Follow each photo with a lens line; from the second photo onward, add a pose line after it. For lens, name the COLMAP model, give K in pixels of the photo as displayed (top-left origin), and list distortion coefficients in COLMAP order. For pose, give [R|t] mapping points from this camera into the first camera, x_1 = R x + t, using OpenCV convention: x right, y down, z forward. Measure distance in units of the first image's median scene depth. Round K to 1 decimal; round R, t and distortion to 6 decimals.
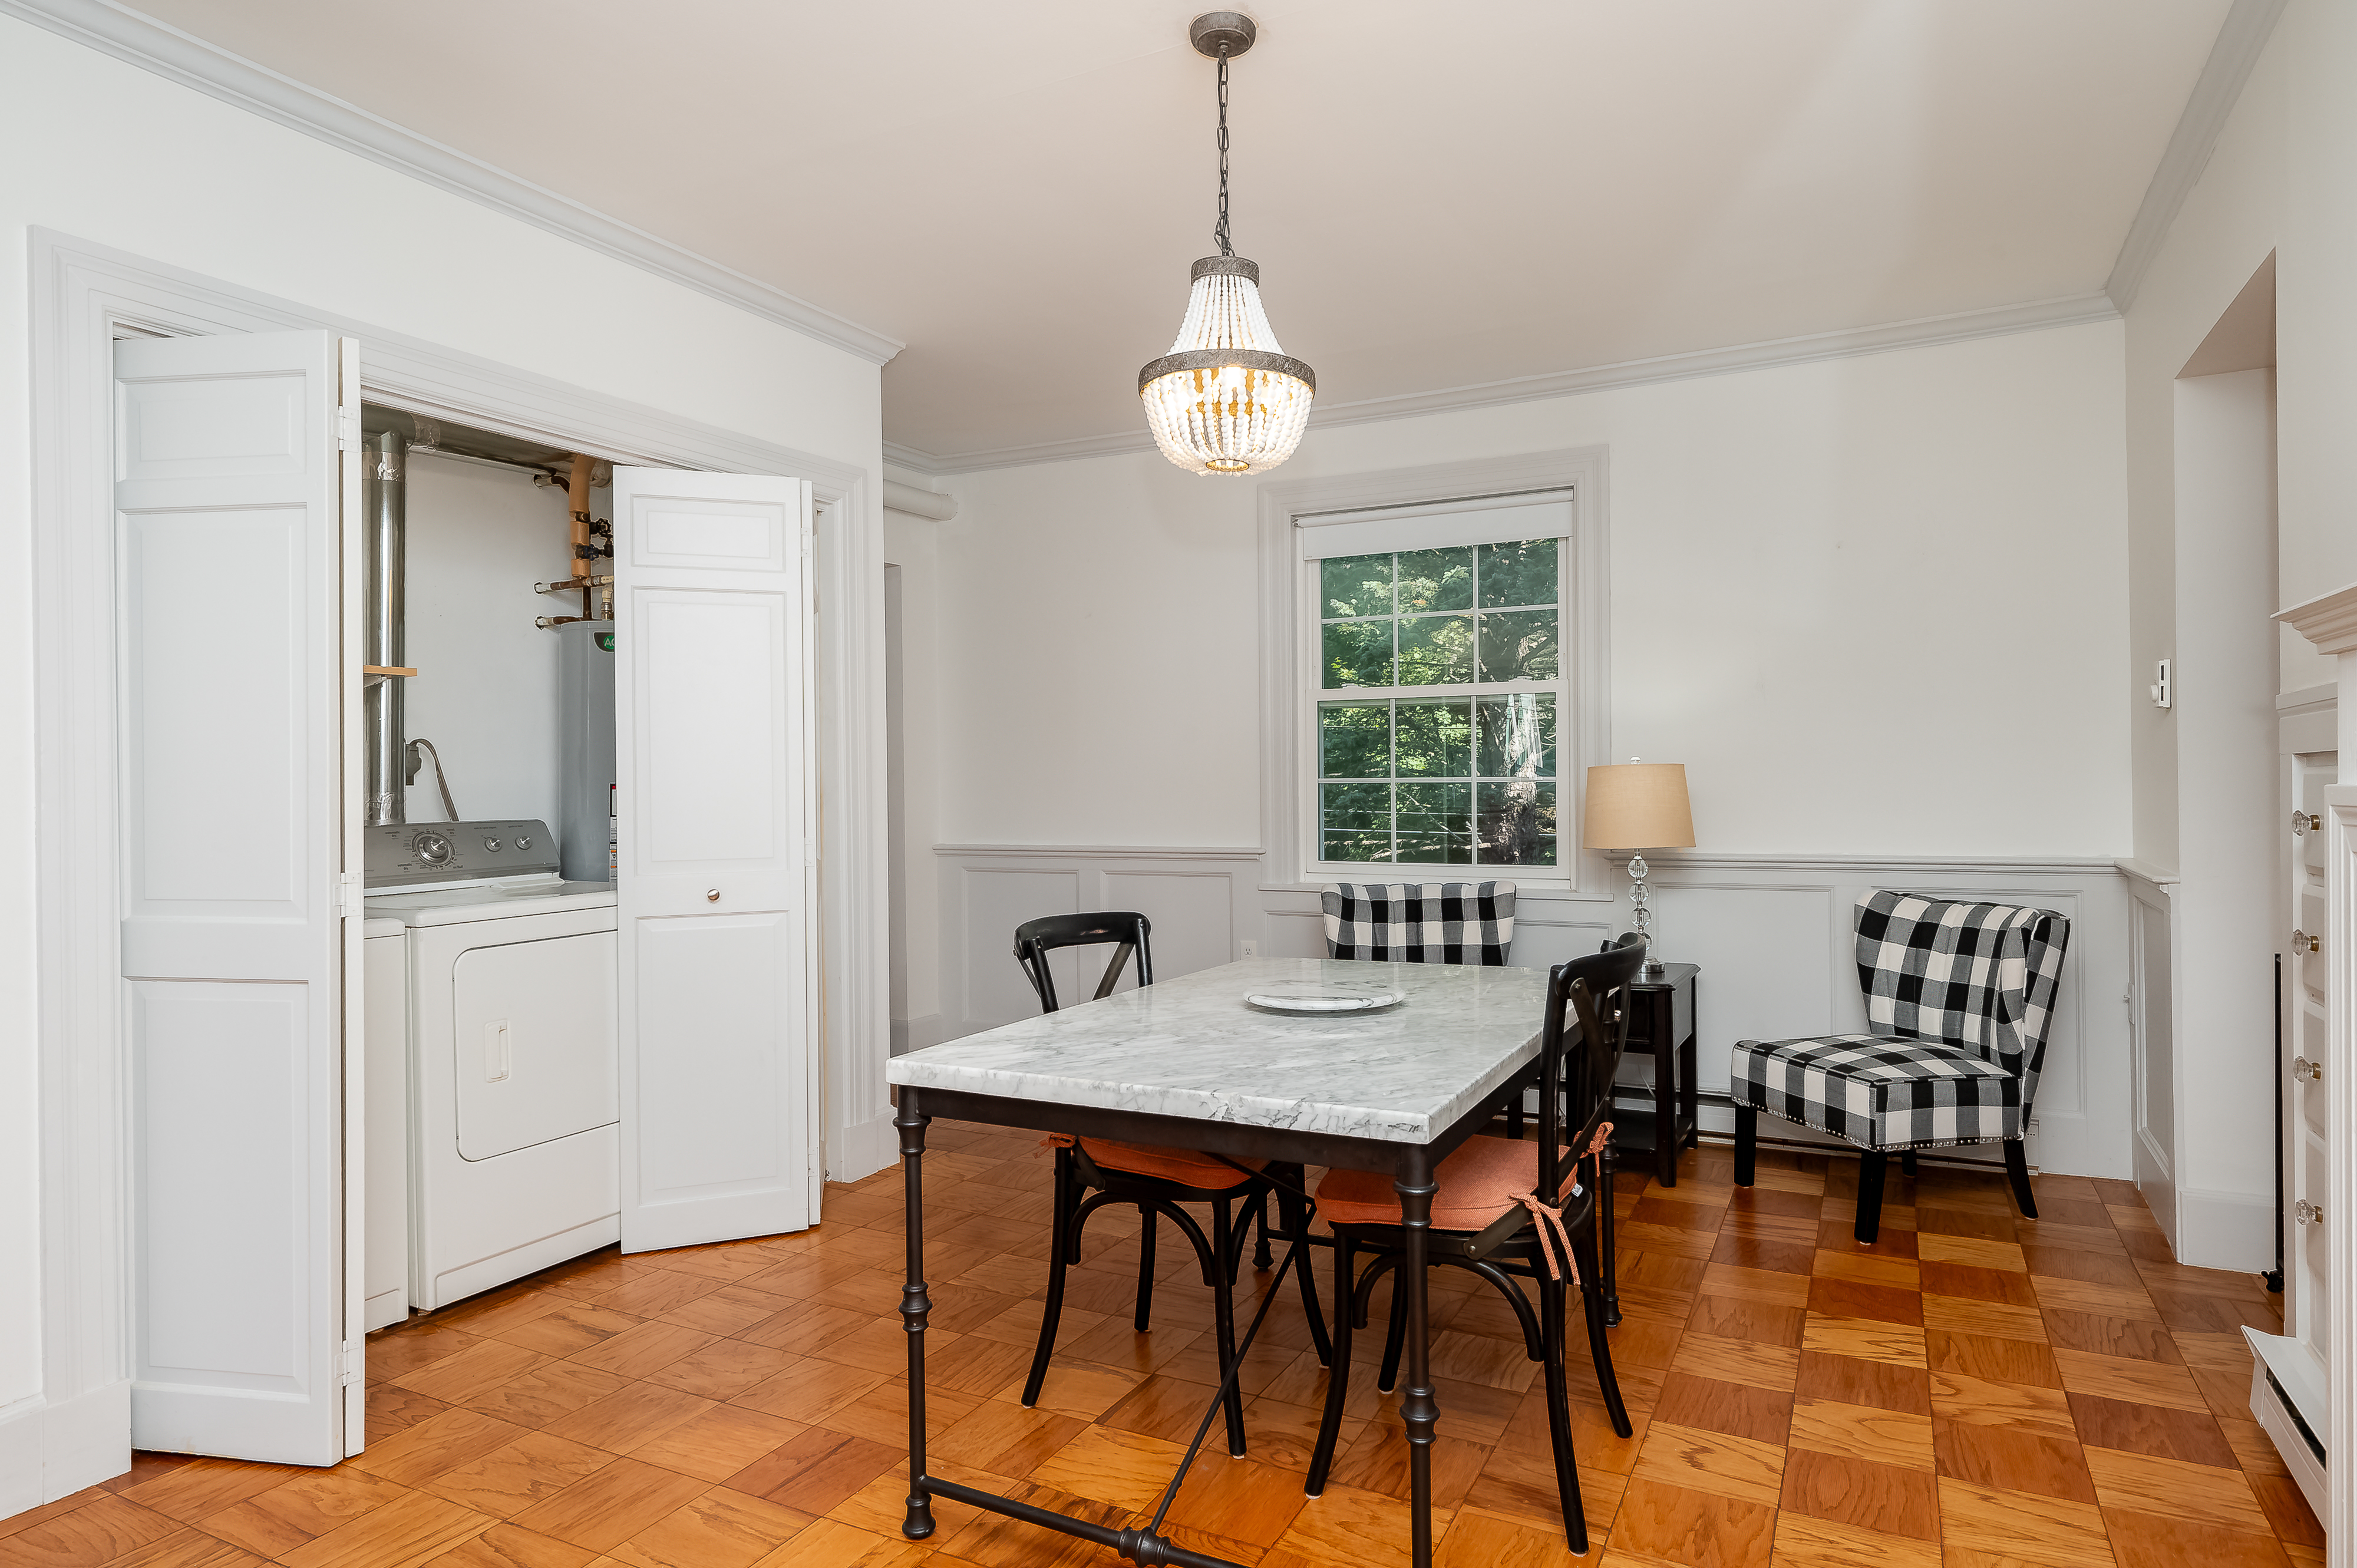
lens RADIAL K [[1403.9, 0, 1243.0], [0, 1403.9, 776.8], [0, 0, 1]] dist [-0.000230, 0.000491]
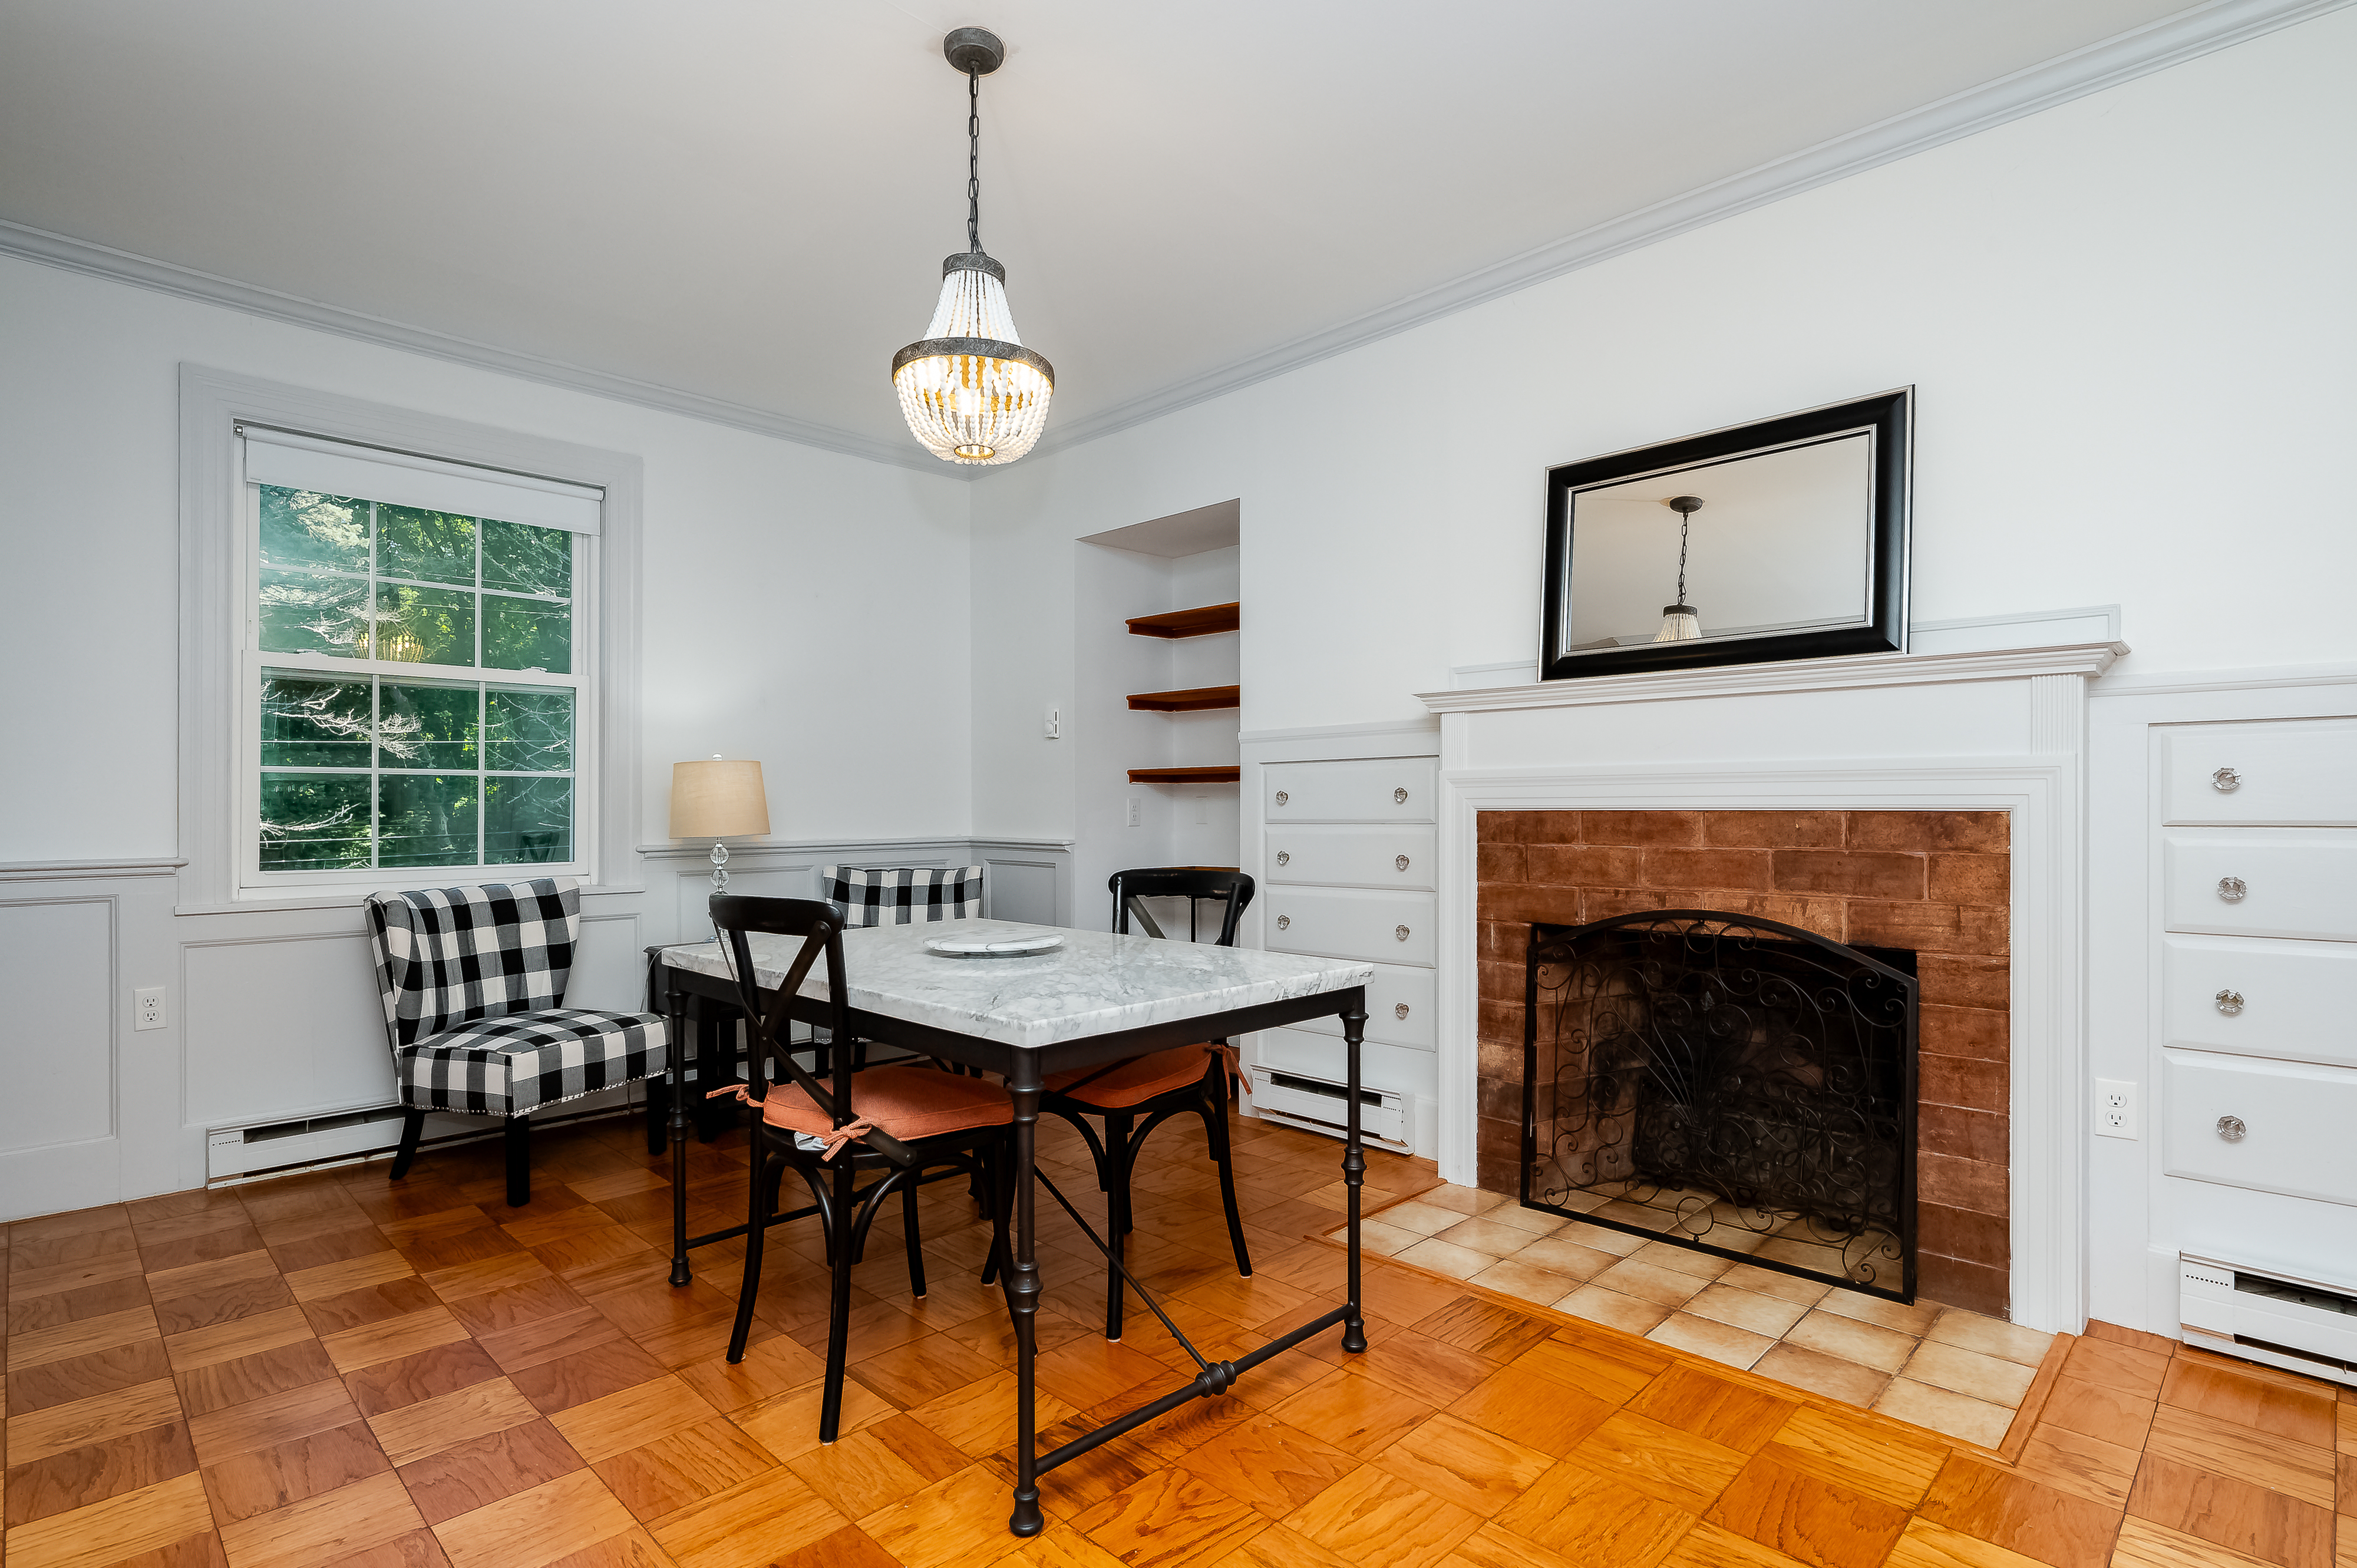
lens RADIAL K [[1214.5, 0, 1217.5], [0, 1214.5, 802.6], [0, 0, 1]] dist [-0.001876, -0.000632]
pose [[0.270702, 0.011608, 0.962593, -0.734962], [0.002259, 0.999917, -0.012694, 0.050068], [-0.962661, 0.005611, 0.270653, 0.494344]]
